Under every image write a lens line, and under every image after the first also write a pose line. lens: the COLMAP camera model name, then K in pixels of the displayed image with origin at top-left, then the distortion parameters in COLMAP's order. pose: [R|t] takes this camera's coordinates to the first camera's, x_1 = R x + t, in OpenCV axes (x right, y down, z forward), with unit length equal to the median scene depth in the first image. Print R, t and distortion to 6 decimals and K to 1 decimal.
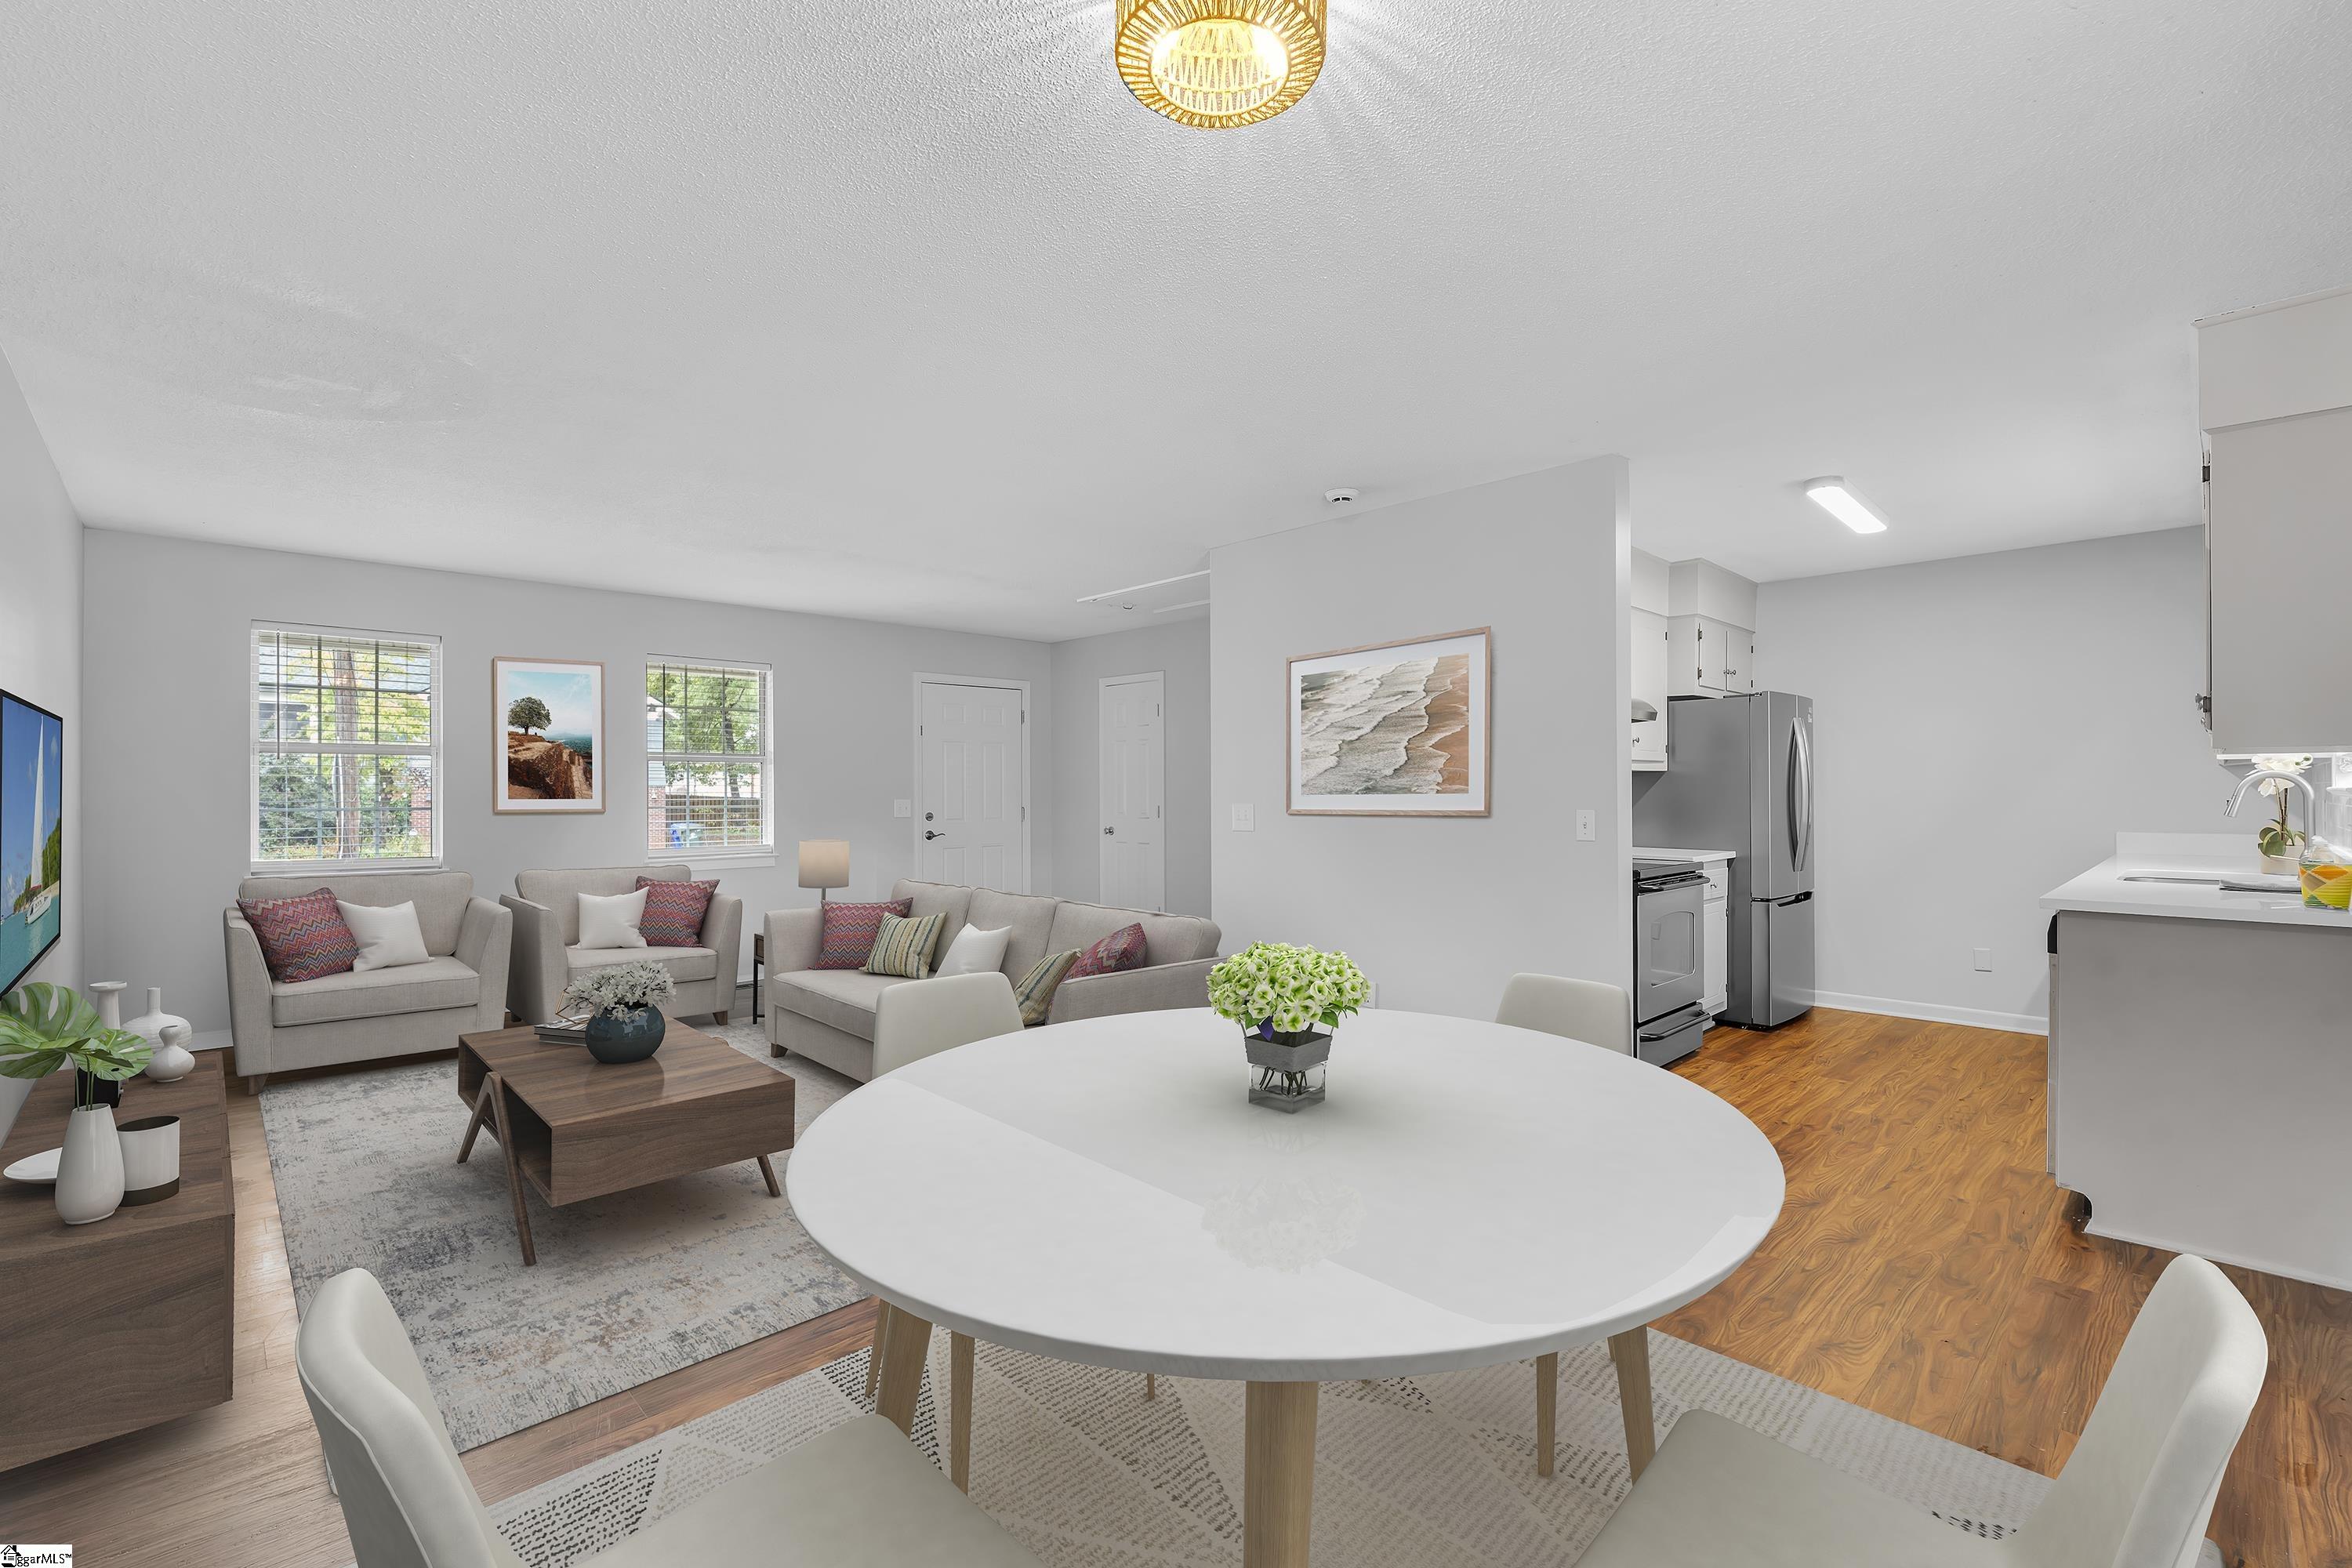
lens RADIAL K [[1007.1, 0, 1176.0], [0, 1007.1, 784.0], [0, 0, 1]] dist [-0.008645, 0.000111]
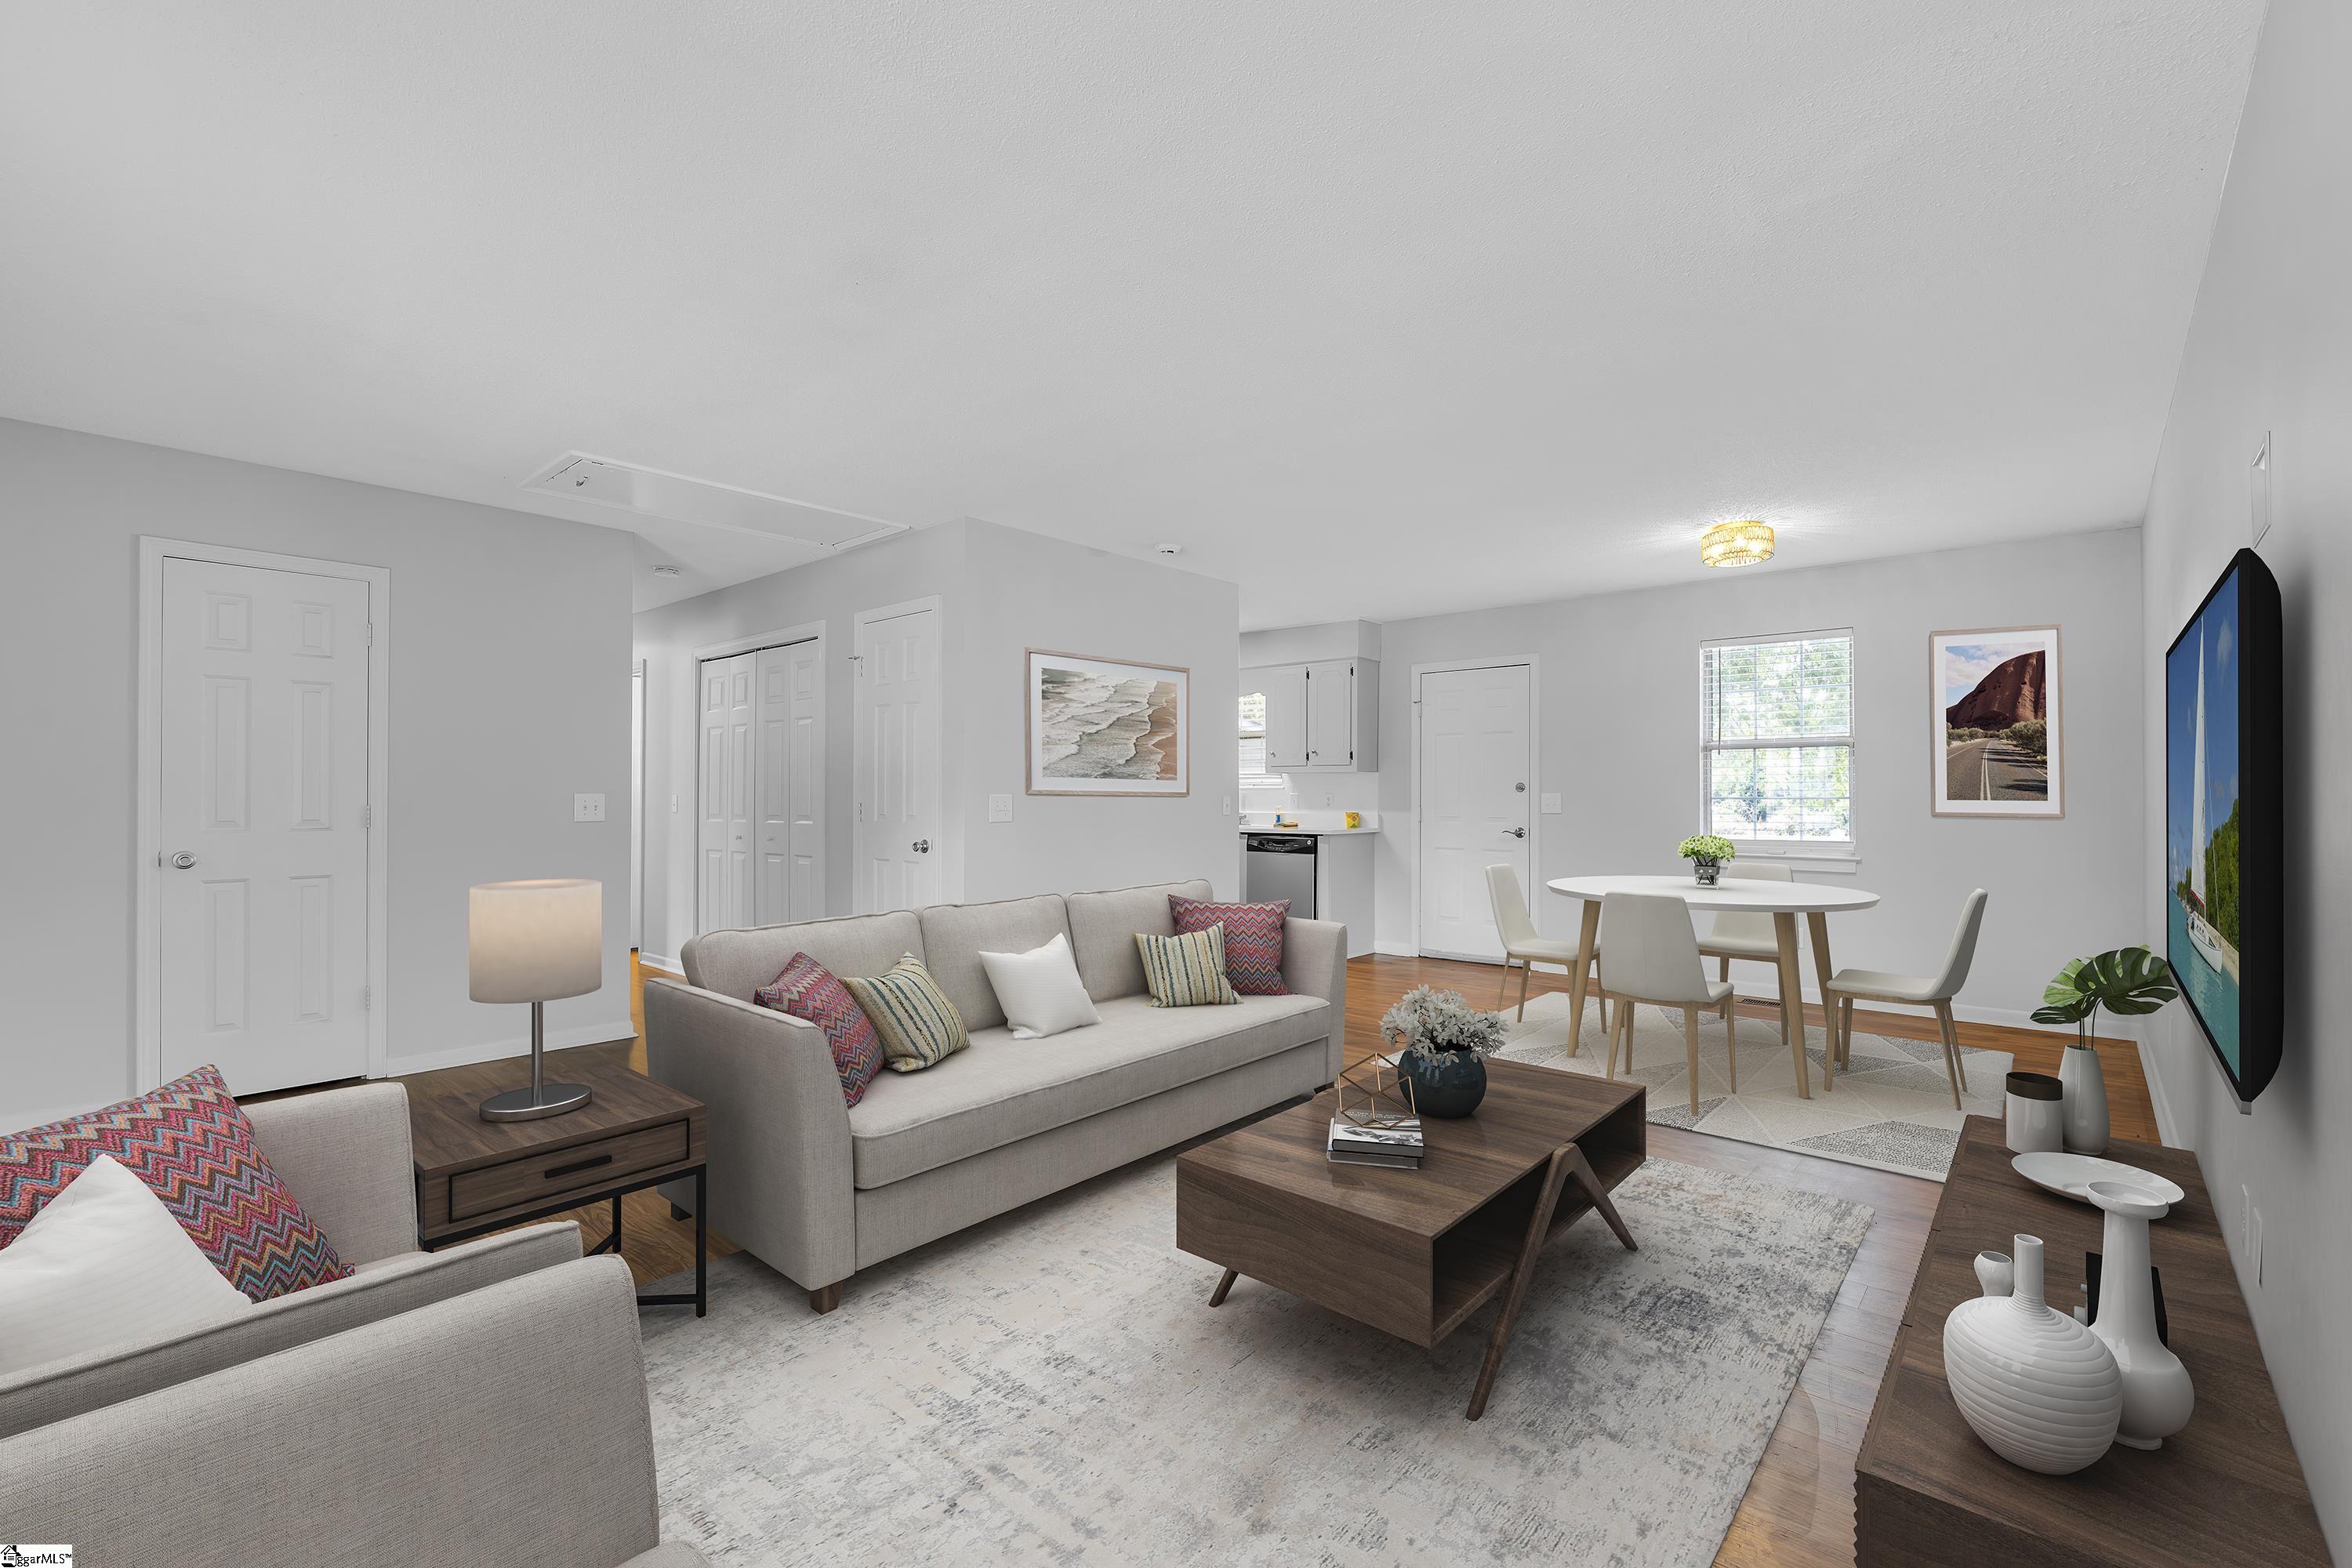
lens RADIAL K [[1019.8, 0, 1182.3], [0, 1019.8, 773.4], [0, 0, 1]] dist [0.001879, 0.000159]
pose [[-0.091702, 0.005799, 0.995770, -1.101623], [-0.040664, 0.999127, -0.009564, 0.012612], [-0.994956, -0.041369, -0.091386, 1.051490]]
